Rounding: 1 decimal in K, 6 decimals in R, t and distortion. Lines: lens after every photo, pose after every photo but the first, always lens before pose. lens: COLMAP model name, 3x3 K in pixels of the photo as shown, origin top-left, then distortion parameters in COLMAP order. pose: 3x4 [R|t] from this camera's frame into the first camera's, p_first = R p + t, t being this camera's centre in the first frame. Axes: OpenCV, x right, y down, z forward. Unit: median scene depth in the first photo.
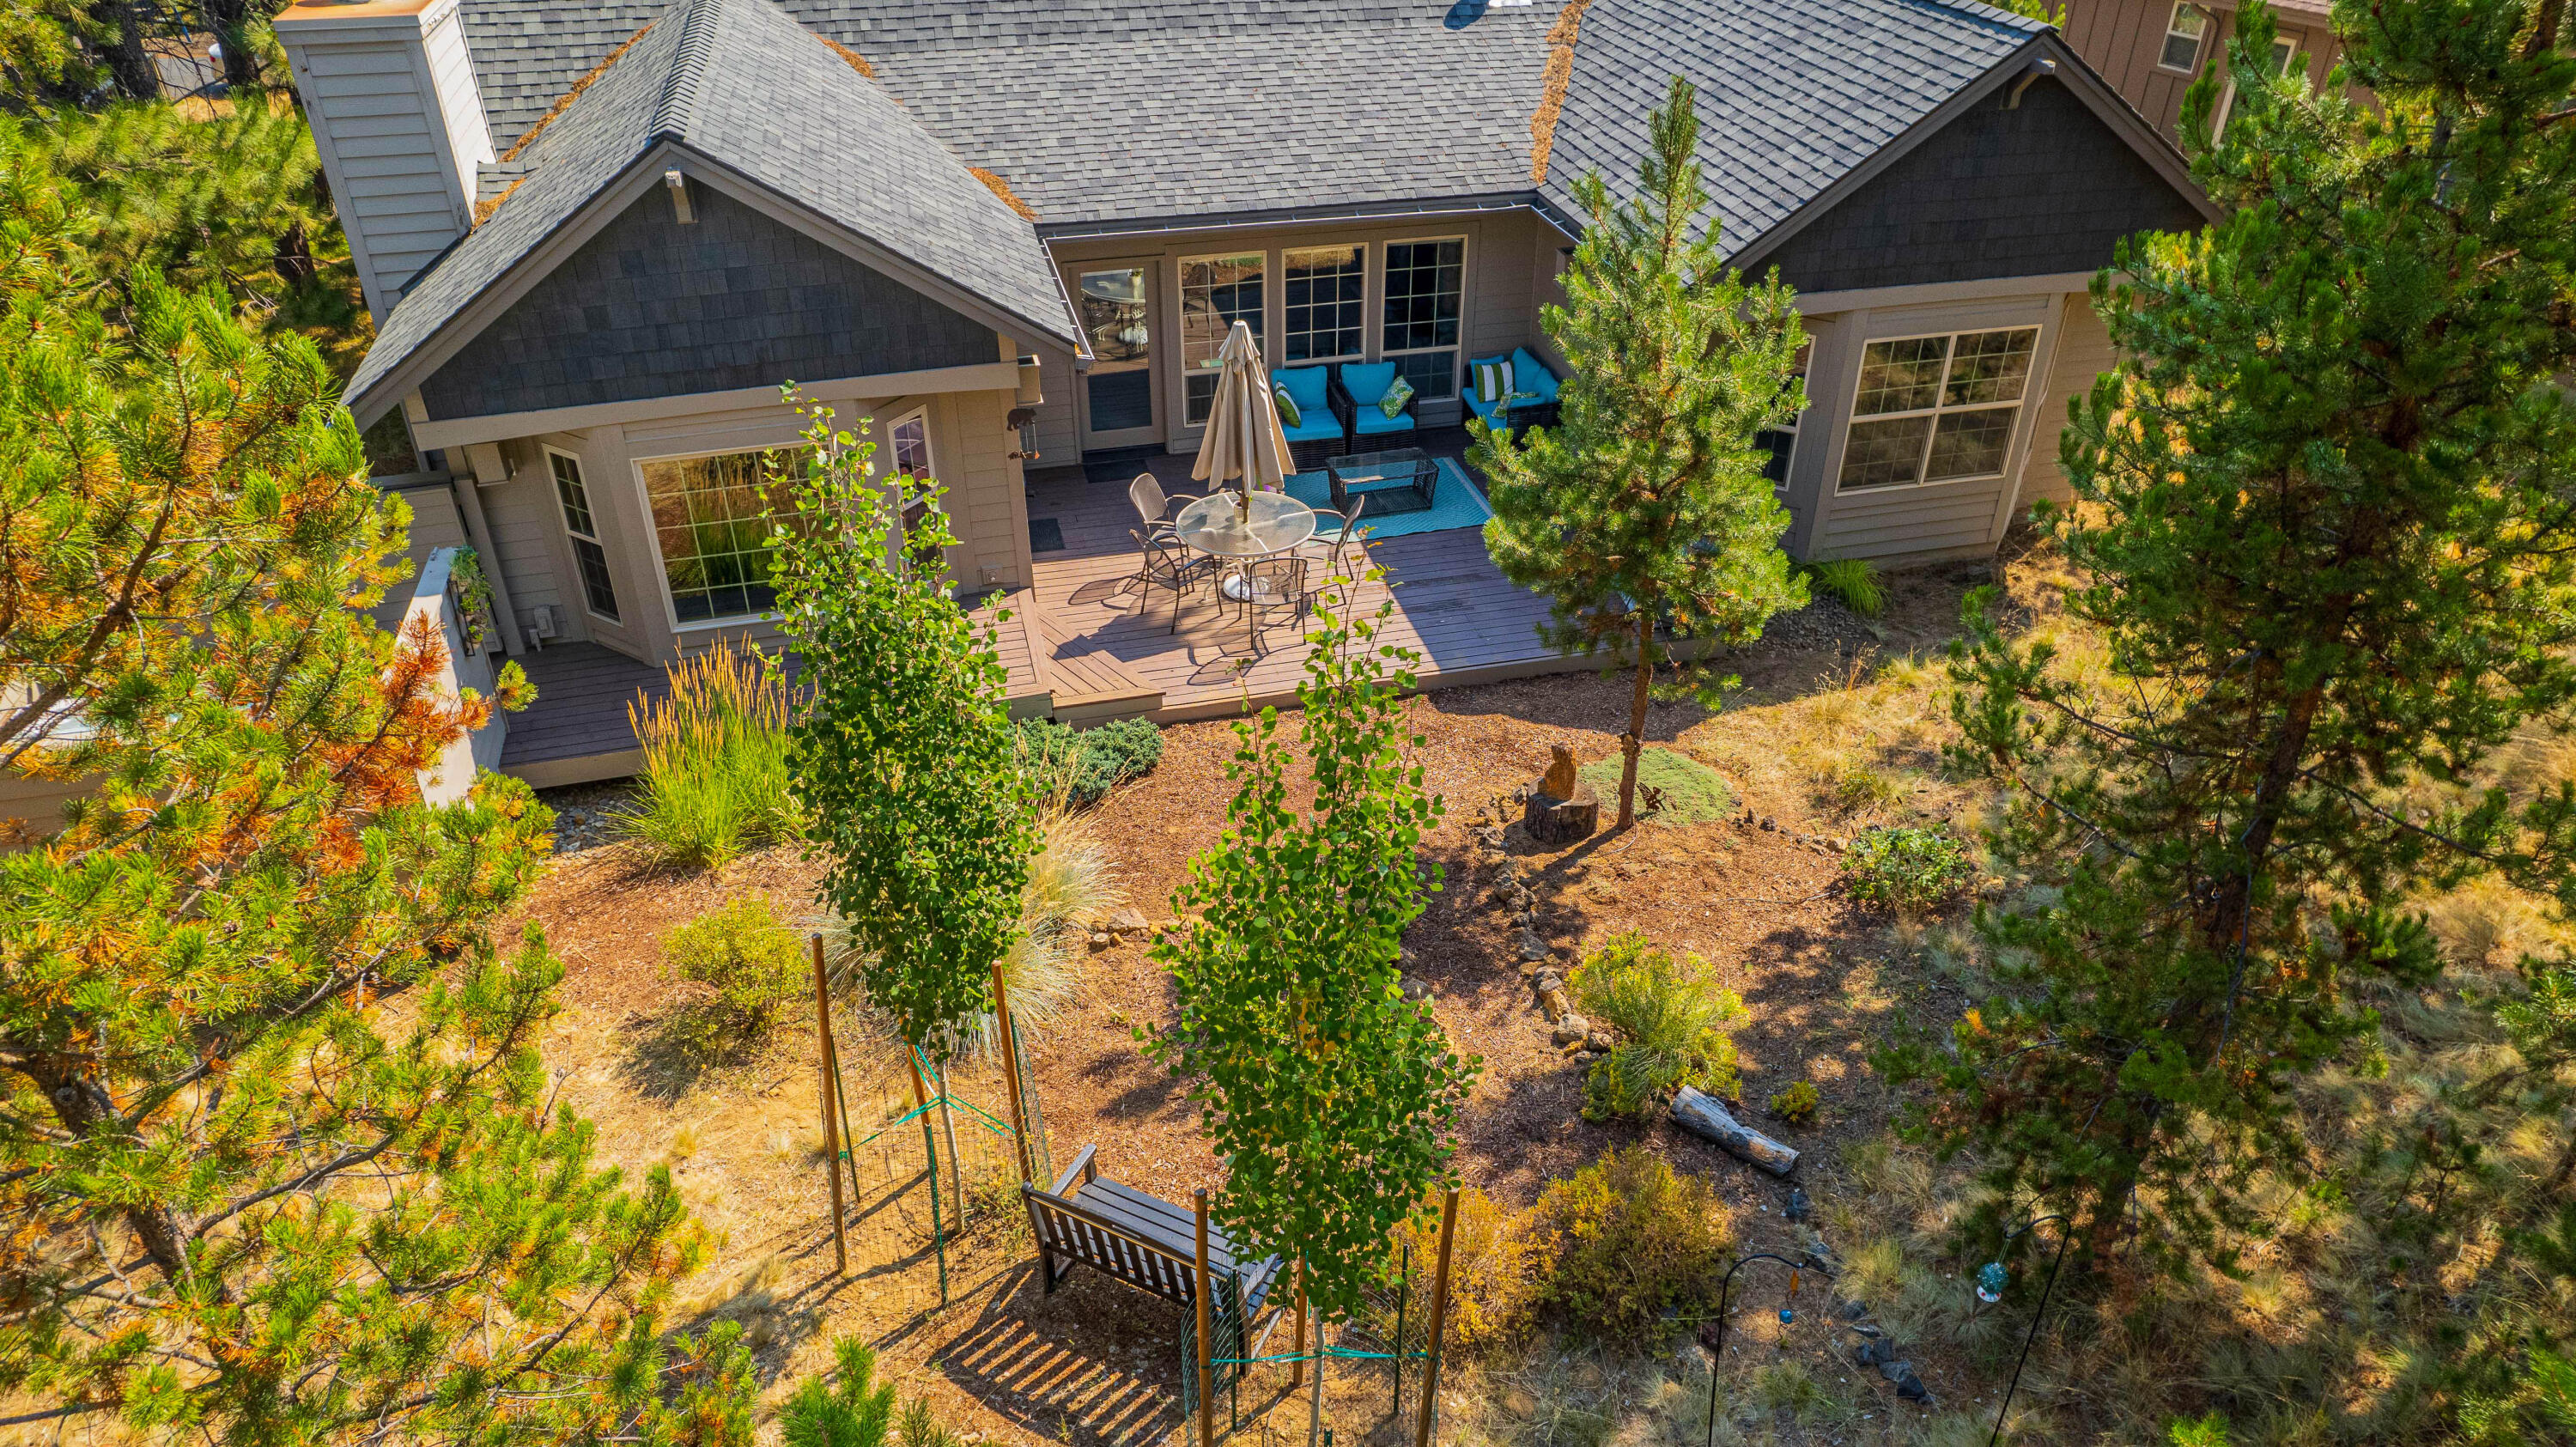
lens RADIAL K [[1647.6, 0, 1288.0], [0, 1647.6, 723.5], [0, 0, 1]] dist [-0.040942, 0.000633]
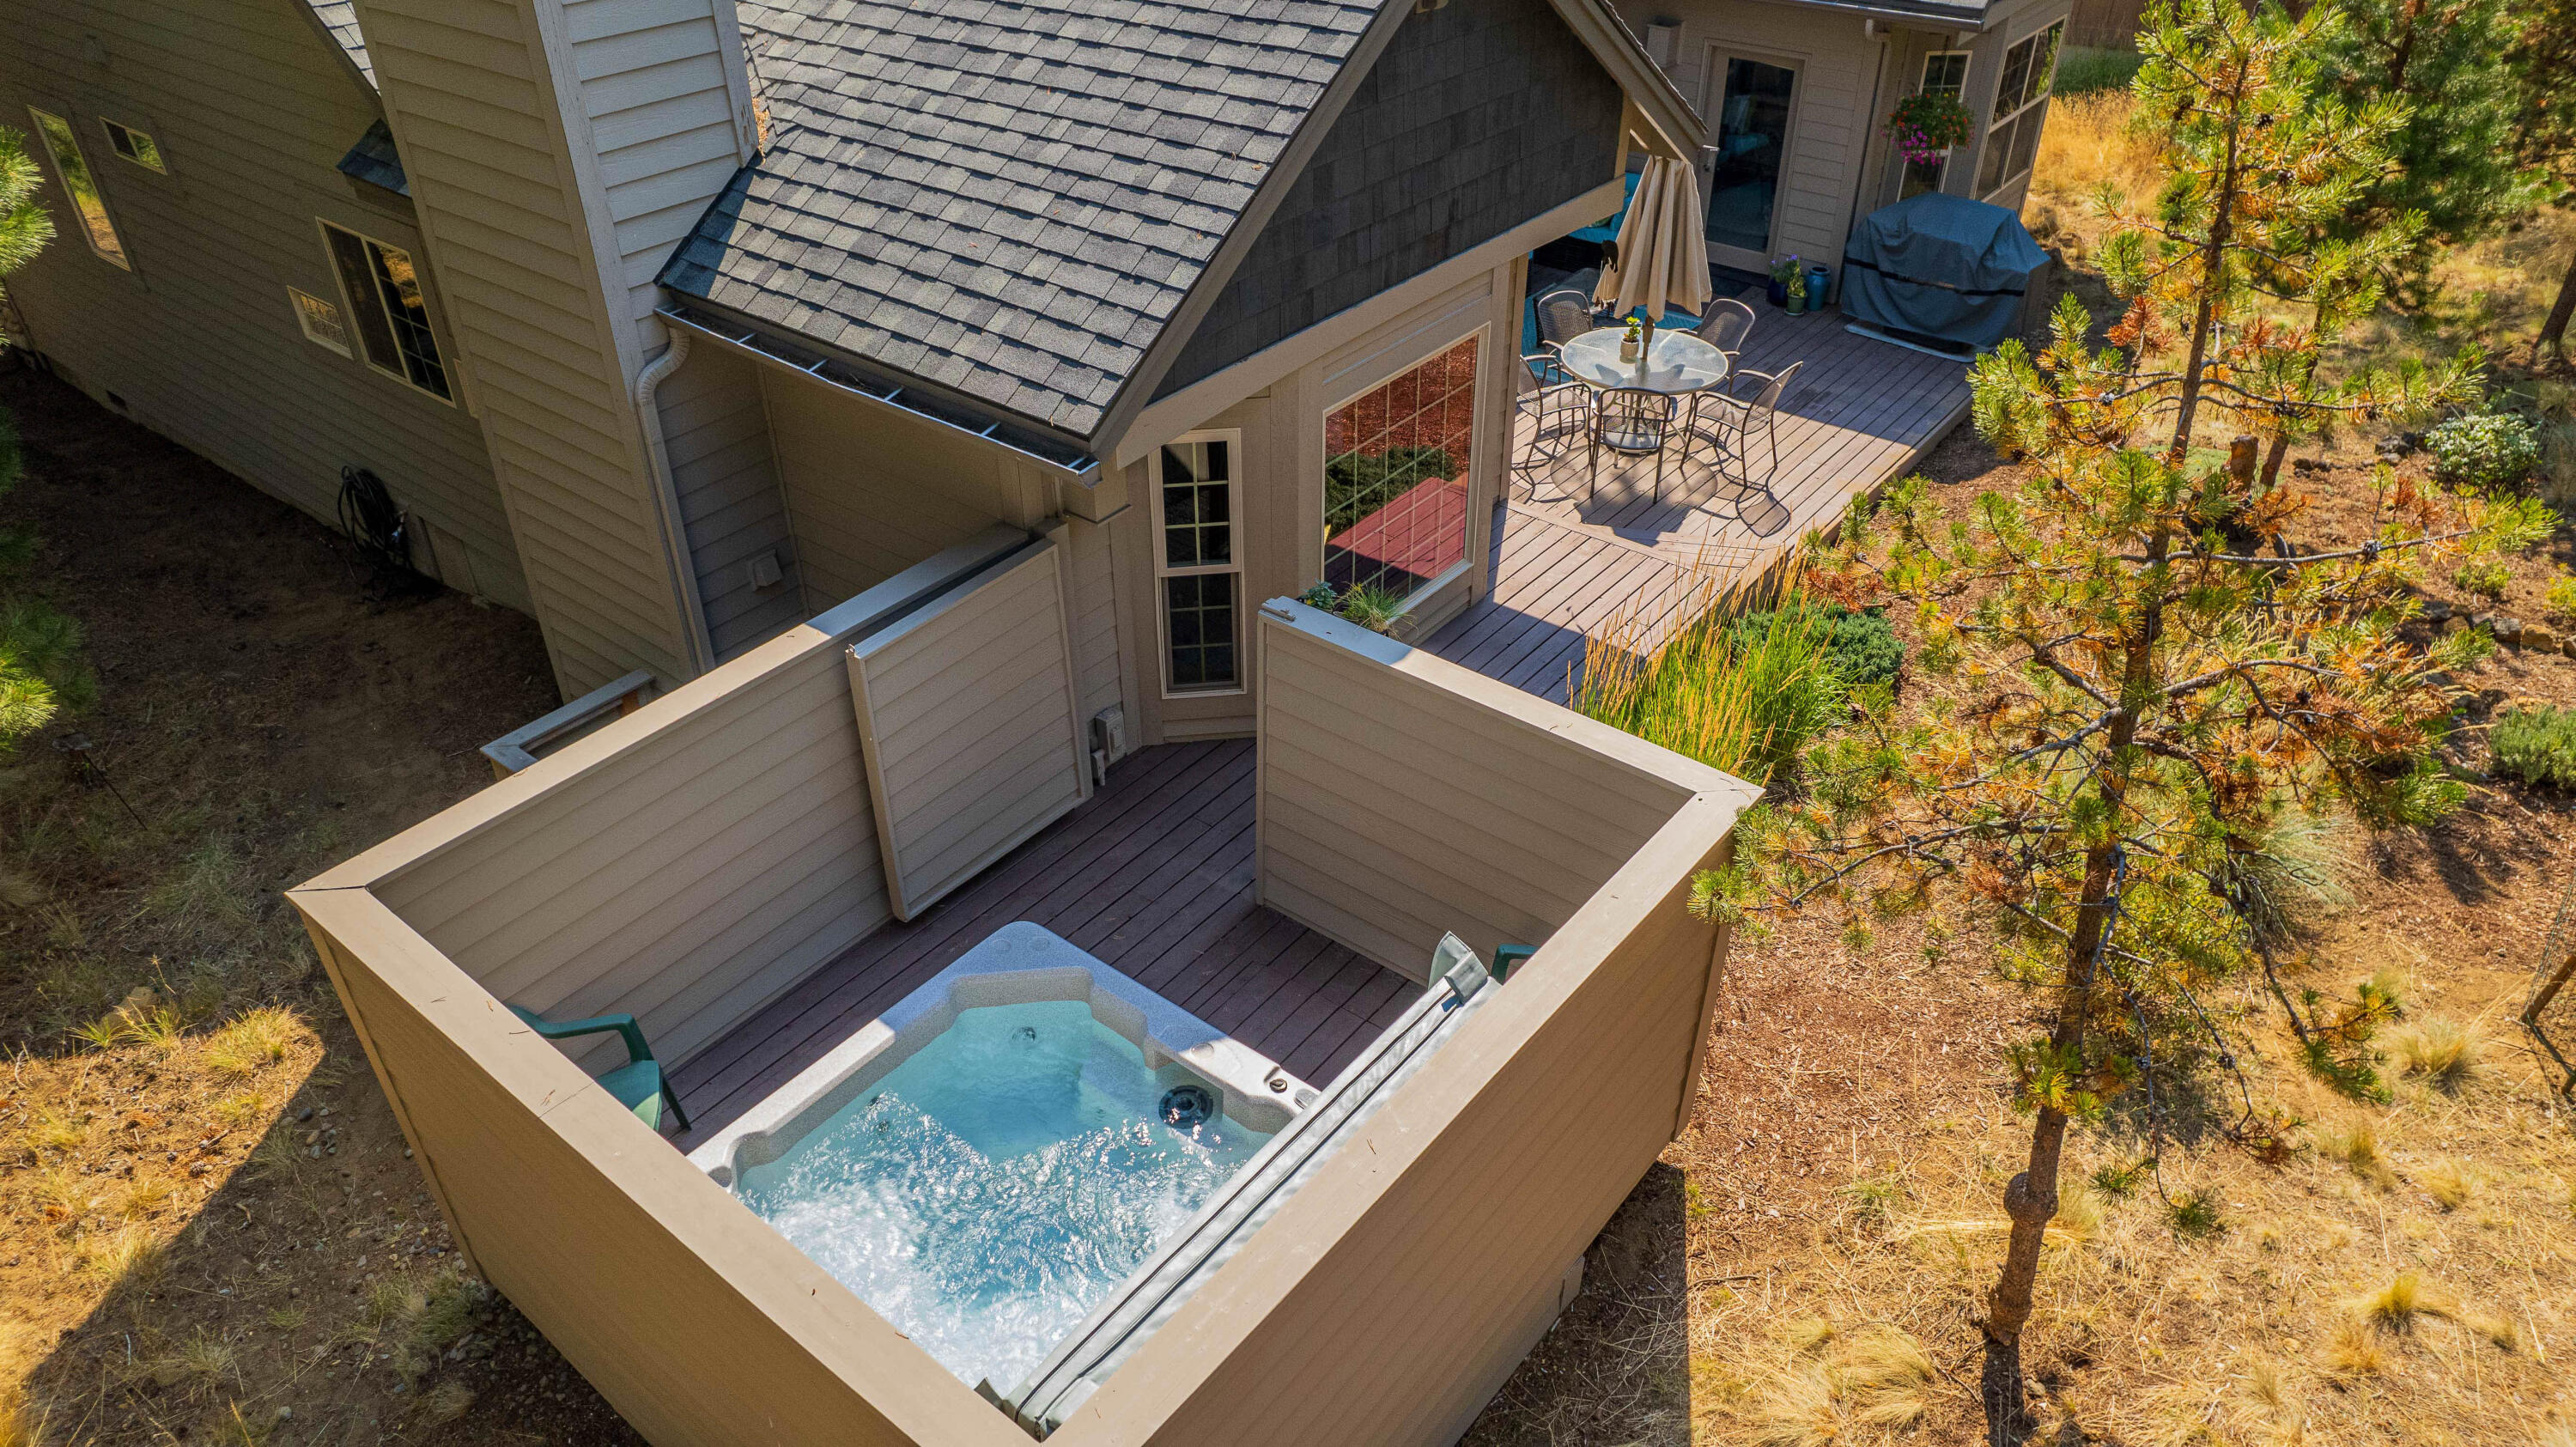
lens RADIAL K [[1647.6, 0, 1288.0], [0, 1647.6, 723.5], [0, 0, 1]] dist [-0.040942, 0.000633]
pose [[0.786821, -0.351037, 0.507628, -0.793372], [0.343561, 0.932397, 0.112257, -0.126108], [-0.512717, 0.086075, 0.854232, 0.467598]]
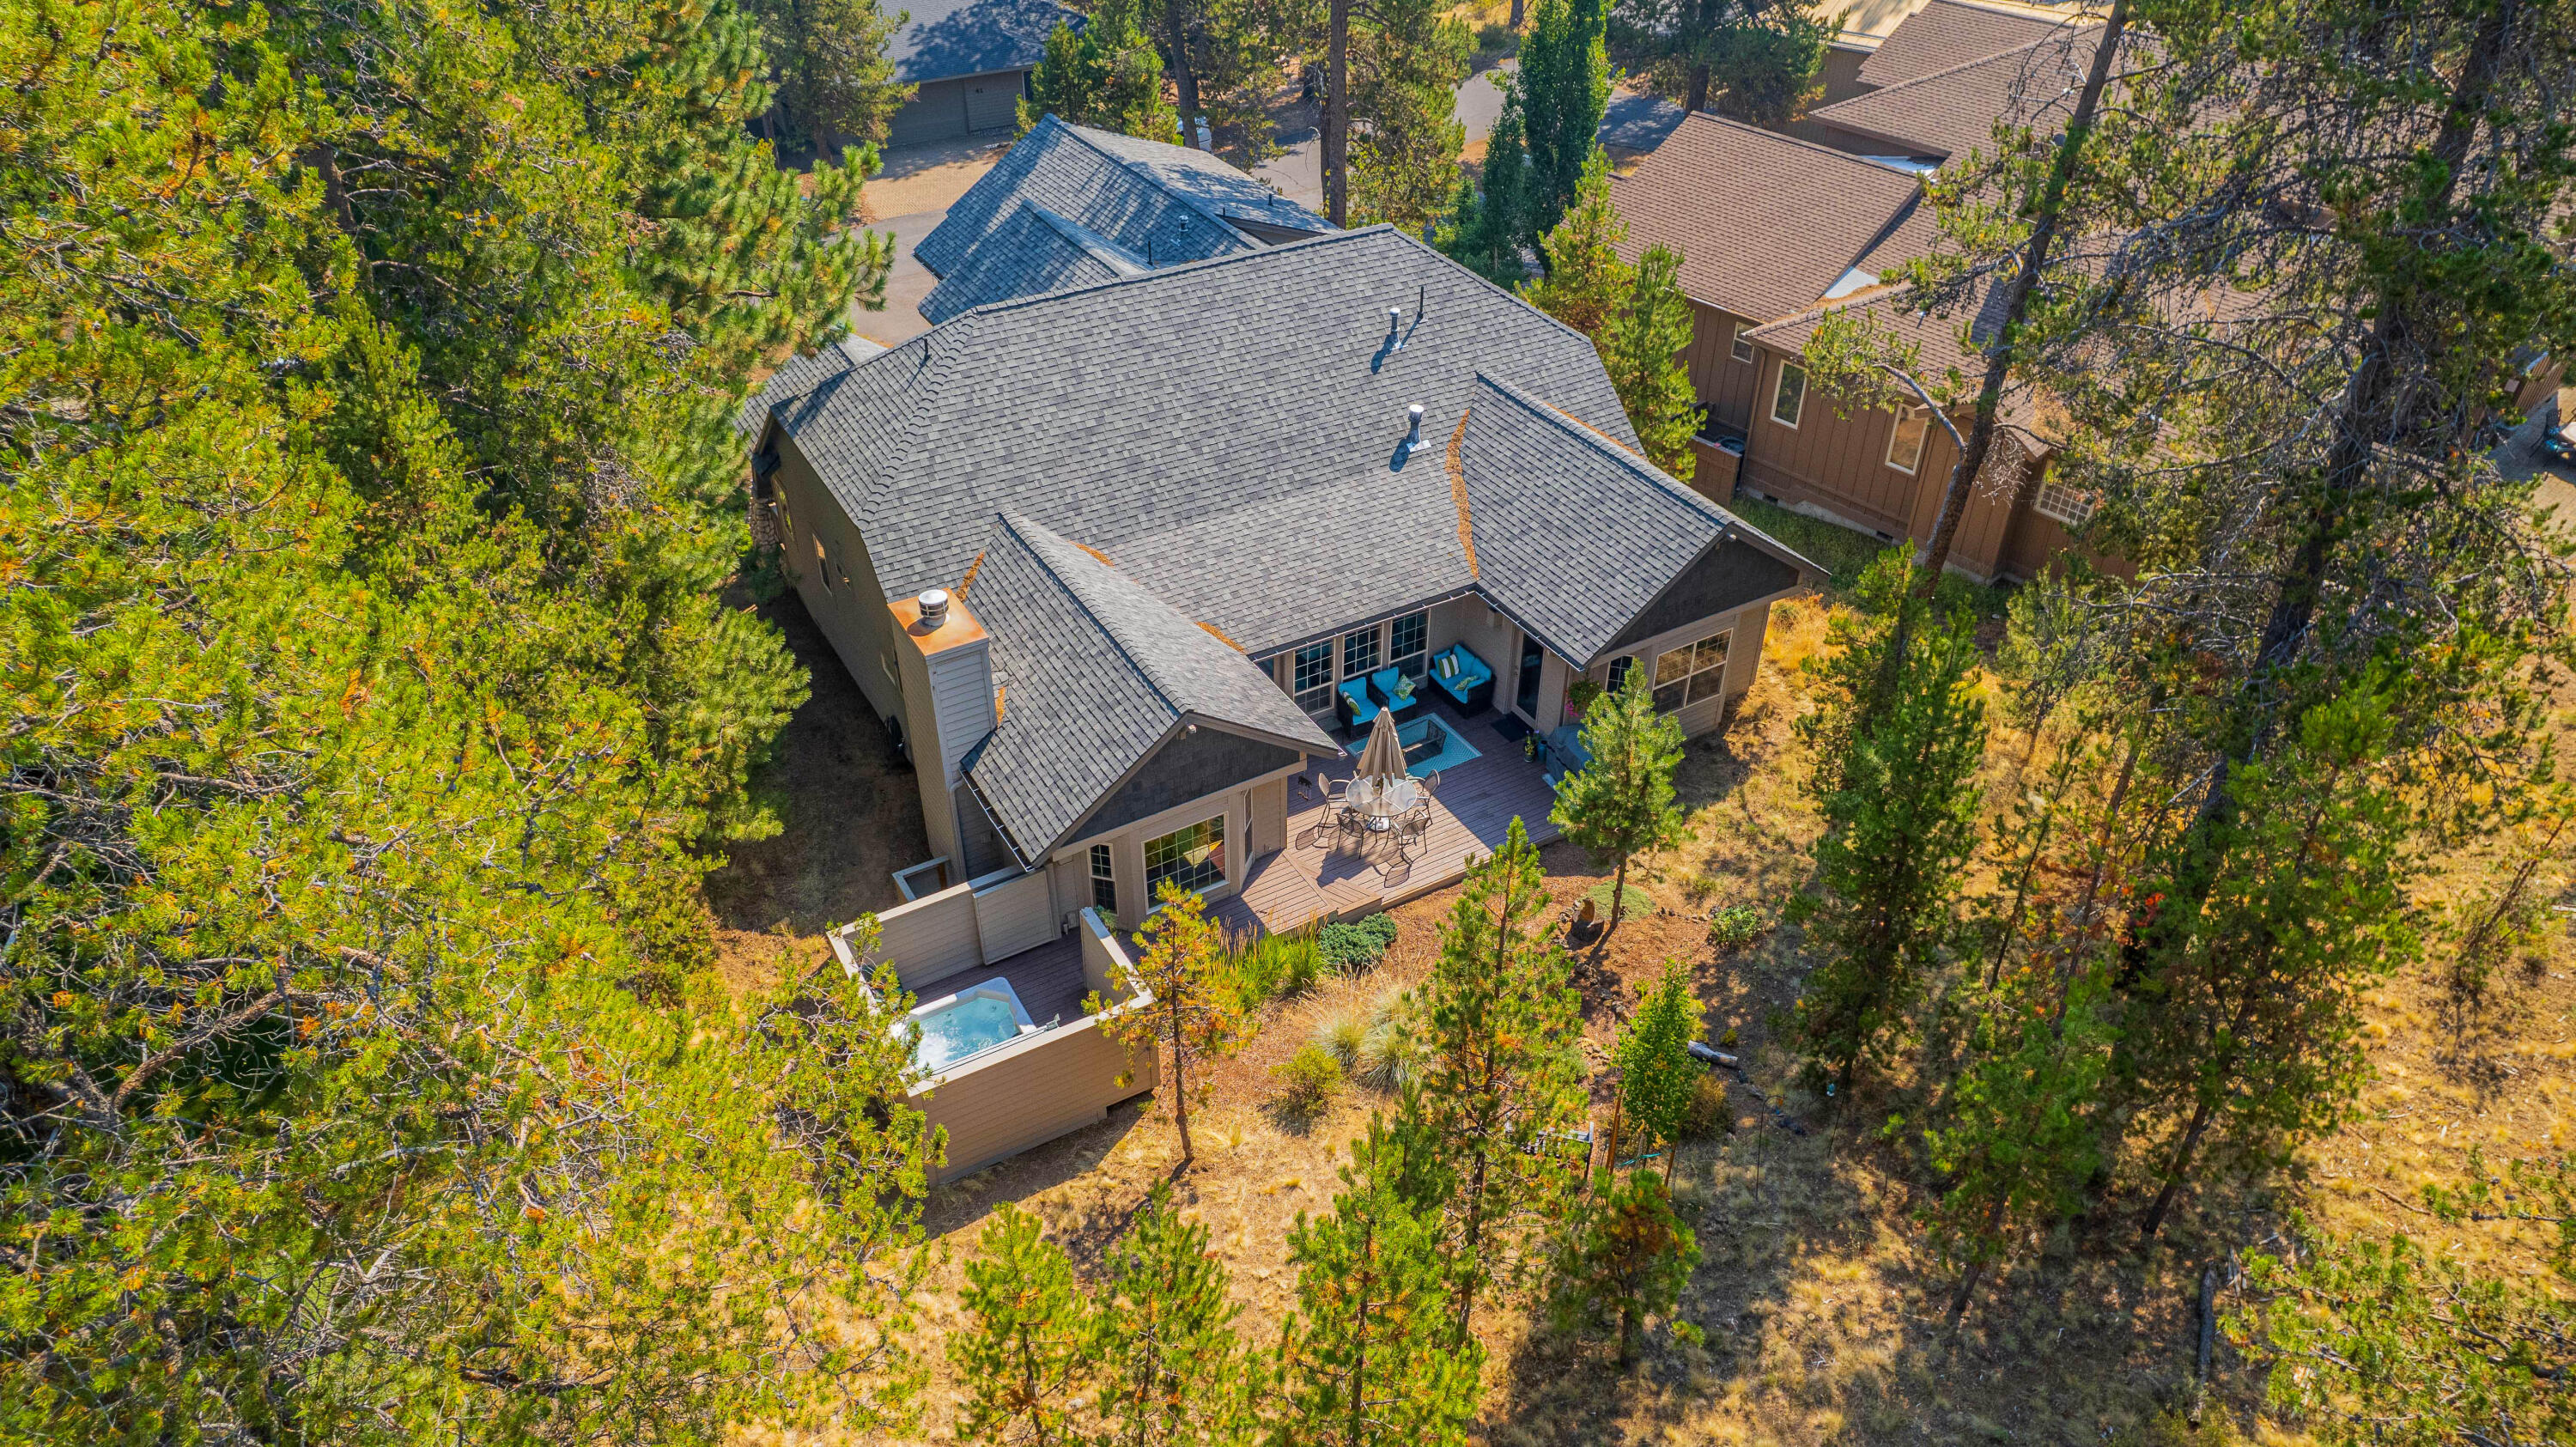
lens RADIAL K [[1647.6, 0, 1288.0], [0, 1647.6, 723.5], [0, 0, 1]] dist [-0.040942, 0.000633]
pose [[0.958824, -0.165319, 0.230923, -0.683269], [0.154208, 0.985865, 0.065496, -0.419029], [-0.238486, -0.027189, 0.970765, -1.047188]]
